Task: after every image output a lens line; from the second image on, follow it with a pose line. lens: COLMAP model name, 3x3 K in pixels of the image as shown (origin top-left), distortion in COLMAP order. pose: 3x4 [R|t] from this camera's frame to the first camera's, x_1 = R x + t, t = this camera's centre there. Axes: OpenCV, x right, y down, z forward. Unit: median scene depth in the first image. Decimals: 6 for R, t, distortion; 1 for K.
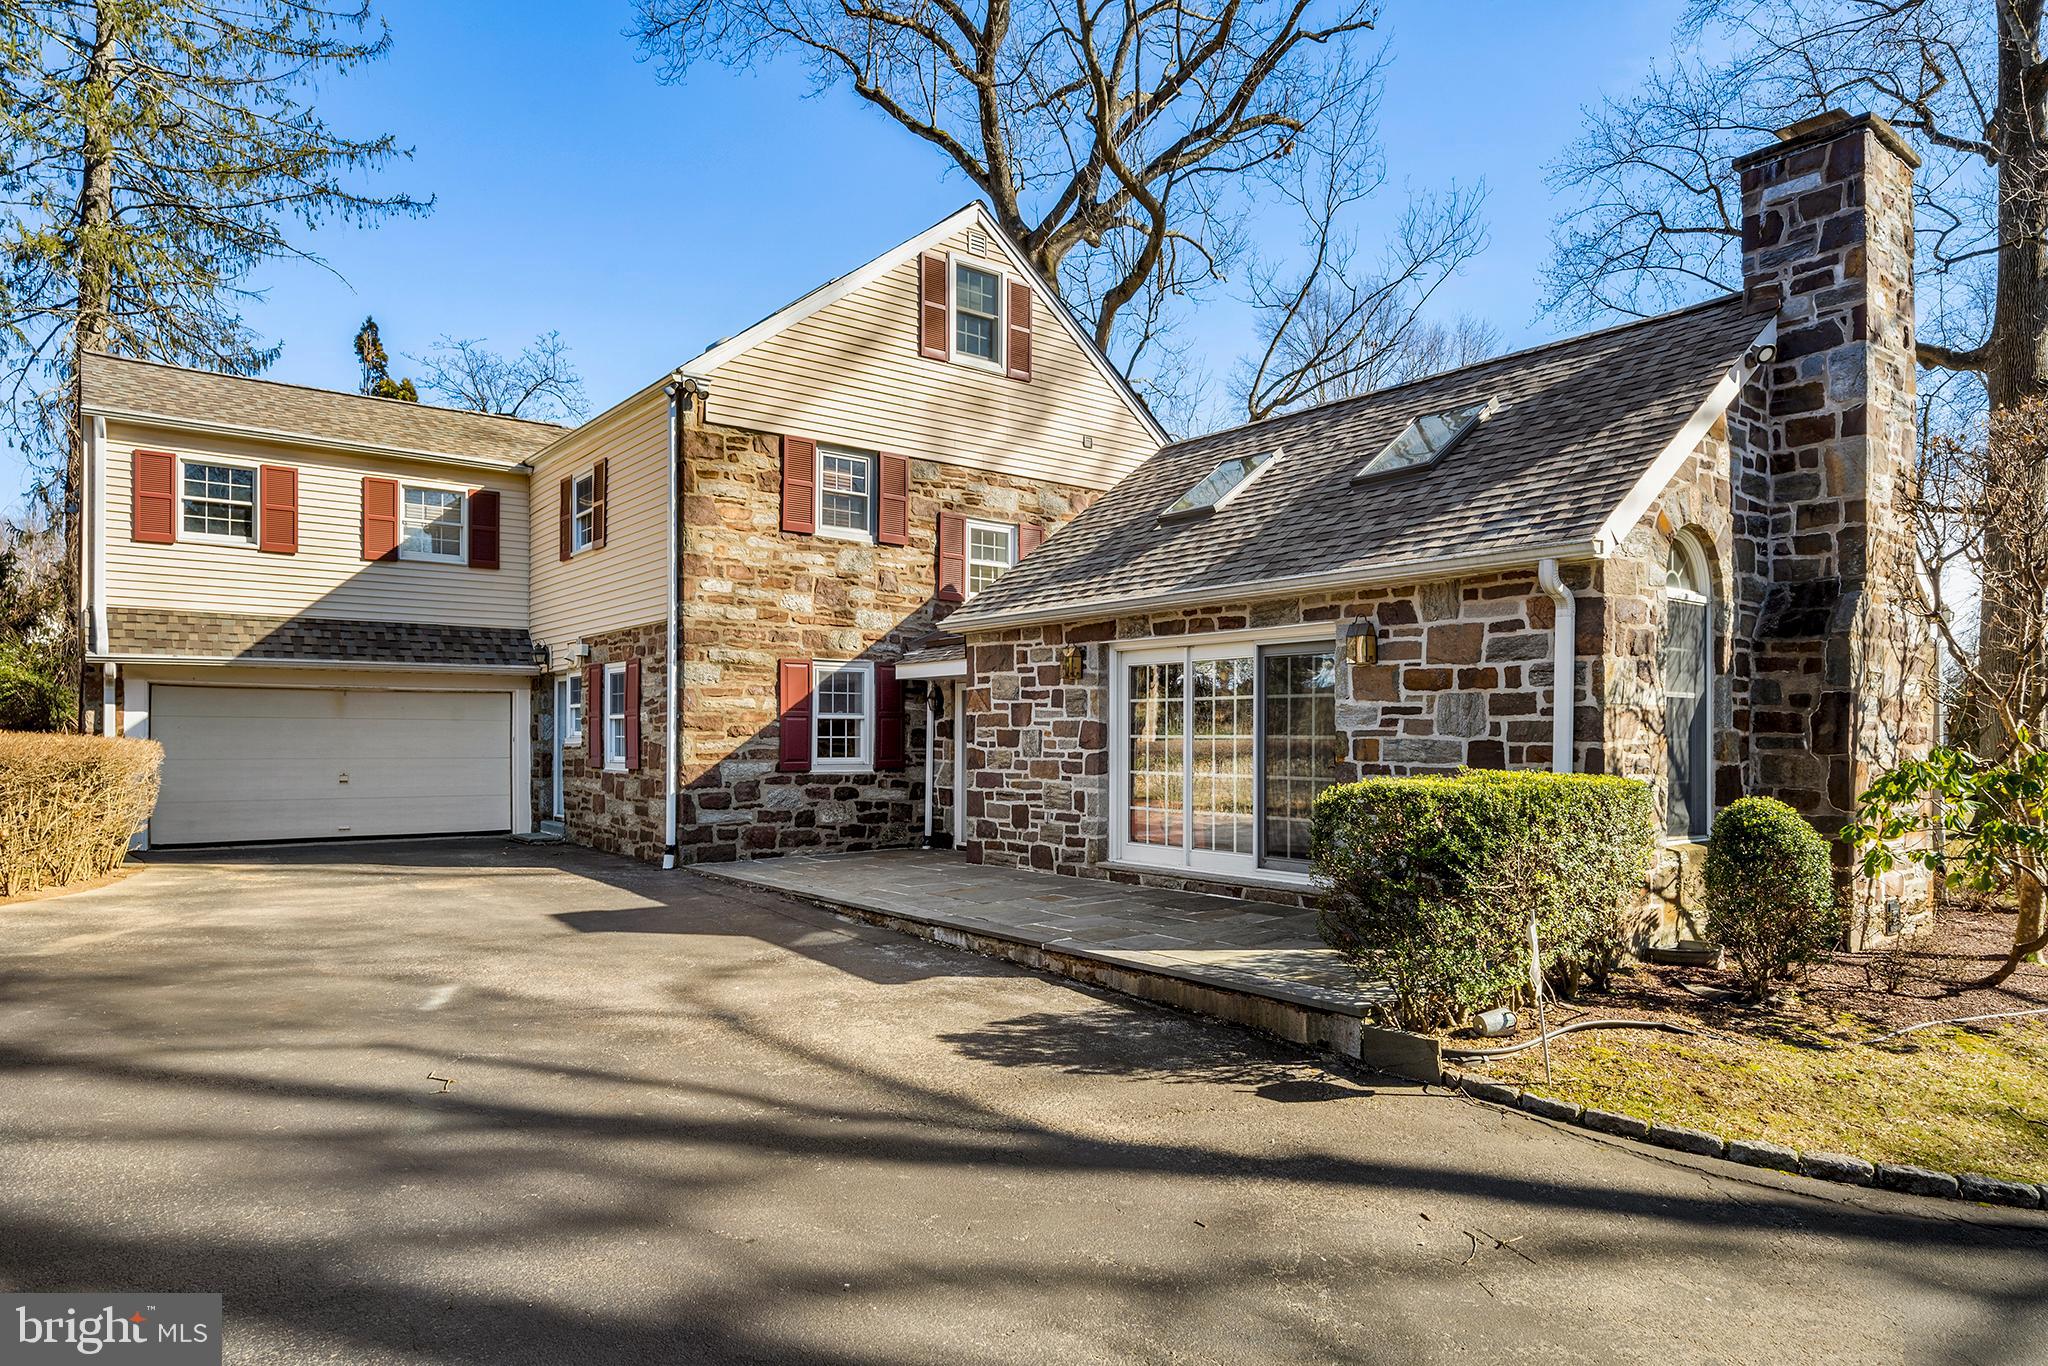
lens RADIAL K [[1225.1, 0, 1032.4], [0, 1225.1, 737.4], [0, 0, 1]] dist [-0.001952, 0.004956]
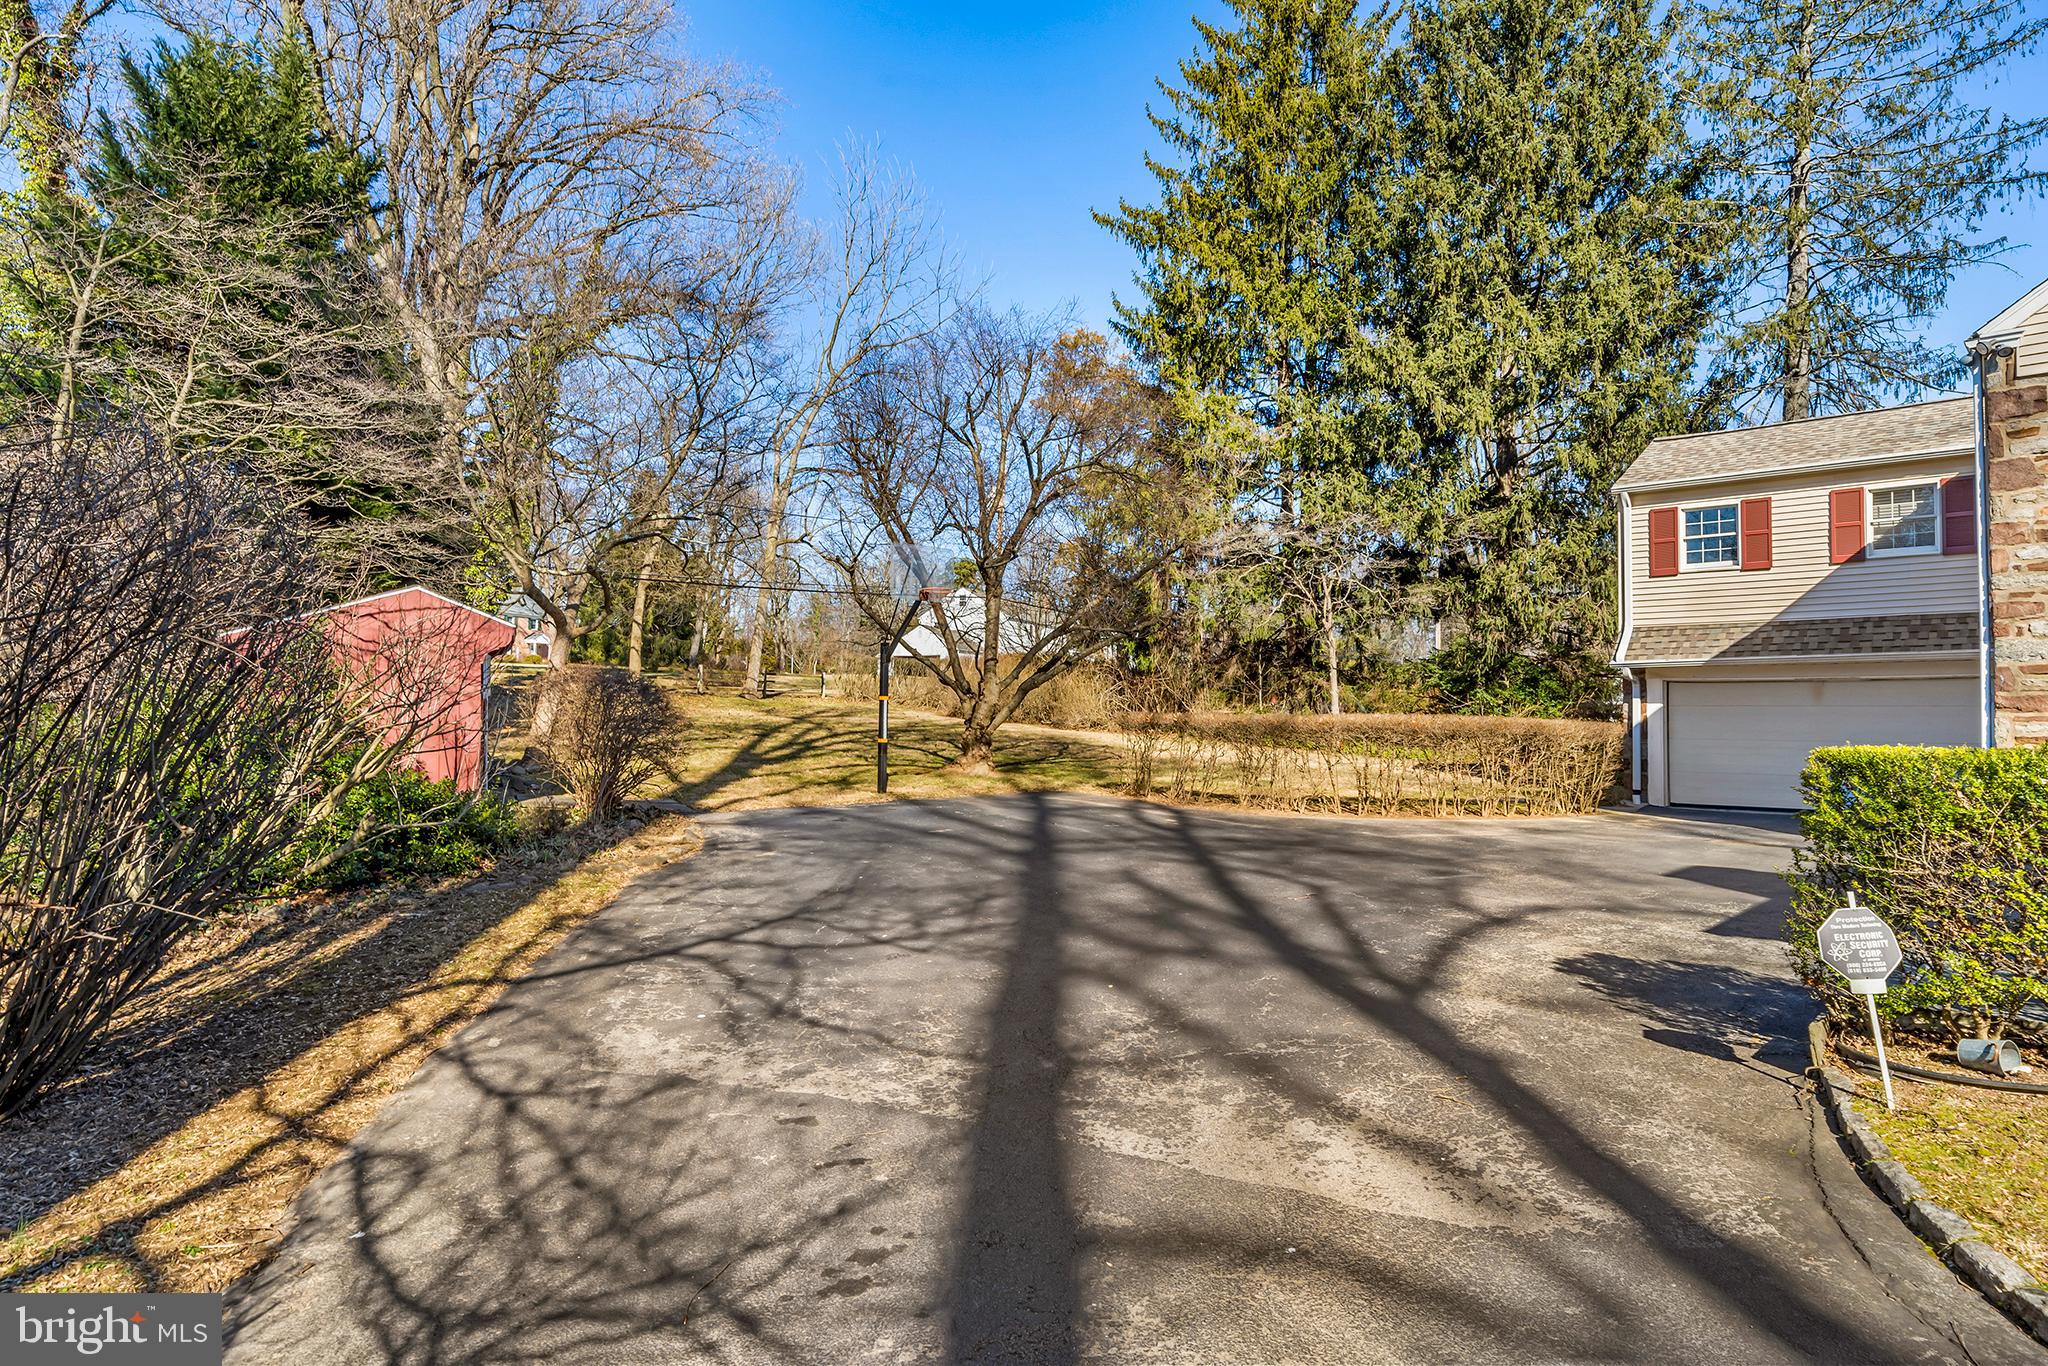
lens RADIAL K [[1225.1, 0, 1038.8], [0, 1225.1, 686.3], [0, 0, 1]] dist [-0.001952, 0.004956]
pose [[0.153915, -0.032164, -0.987560, 0.542235], [-0.008909, 0.999384, -0.033938, 0.013436], [0.988044, 0.014022, 0.153533, 0.137421]]
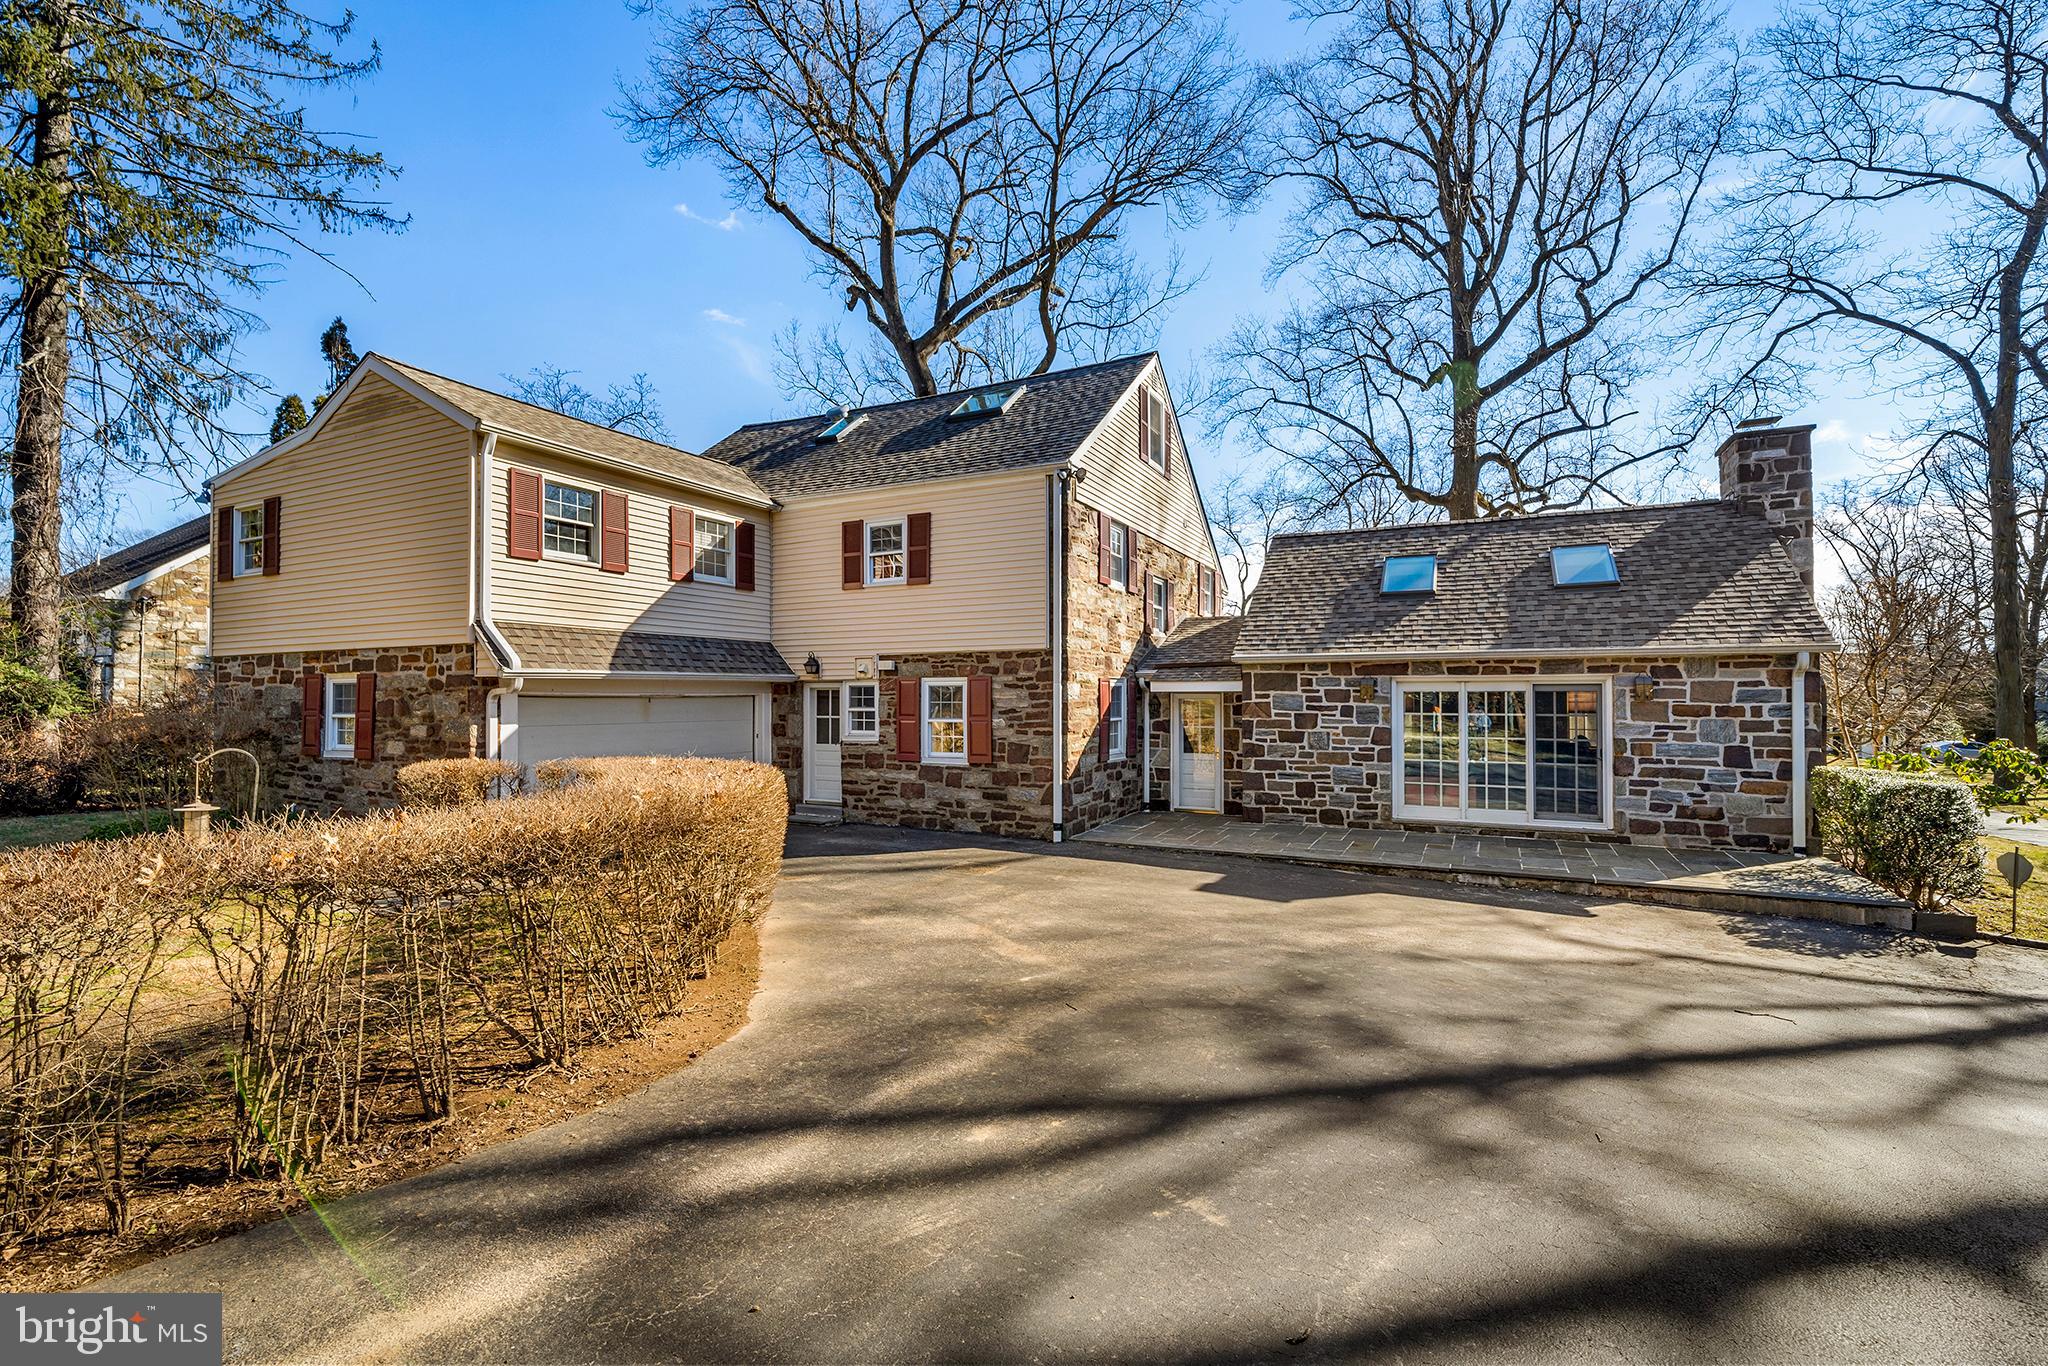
lens RADIAL K [[891.0, 0, 1032.1], [0, 891.0, 680.7], [0, 0, 1]] dist [0.002583, -0.001218]
pose [[0.904648, 0.003993, 0.426142, -0.722557], [0.002998, 0.999872, -0.015733, -0.048257], [-0.426150, 0.015511, 0.904520, 0.154699]]
